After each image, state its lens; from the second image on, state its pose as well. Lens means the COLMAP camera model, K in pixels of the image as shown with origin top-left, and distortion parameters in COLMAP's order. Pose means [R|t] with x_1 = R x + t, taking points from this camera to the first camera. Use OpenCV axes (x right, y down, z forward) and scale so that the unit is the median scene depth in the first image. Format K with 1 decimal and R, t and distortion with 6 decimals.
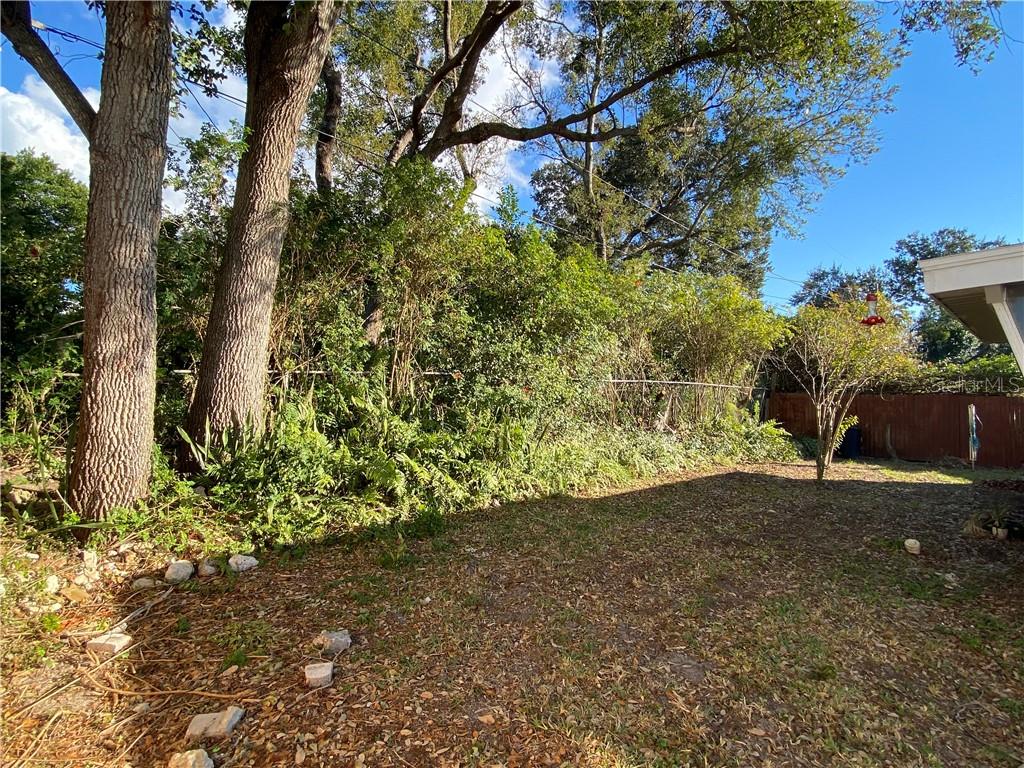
lens RADIAL K [[519.8, 0, 512.0], [0, 519.8, 384.0], [0, 0, 1]] dist [0.018603, -0.000300]
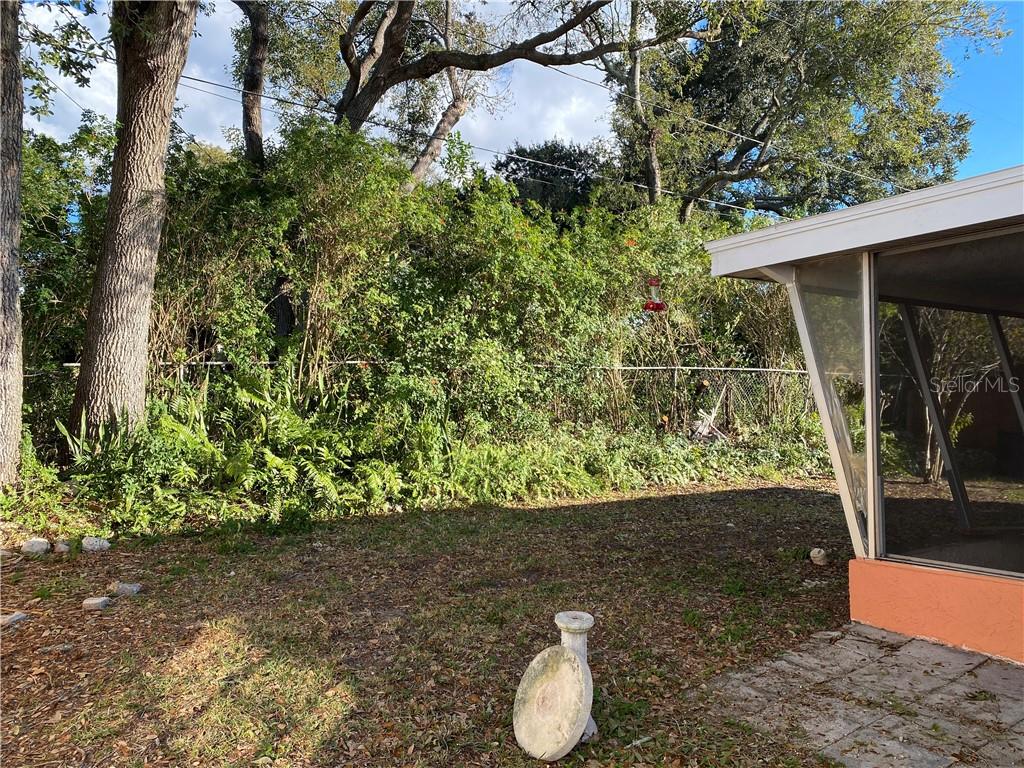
lens RADIAL K [[795.7, 0, 512.0], [0, 795.7, 384.0], [0, 0, 1]] dist [-0.030731, 0.095079]
pose [[0.986267, -0.007536, -0.164984, 0.462292], [0.009917, 0.999858, 0.013615, -0.000090], [0.164858, -0.015064, 0.986202, -0.354803]]
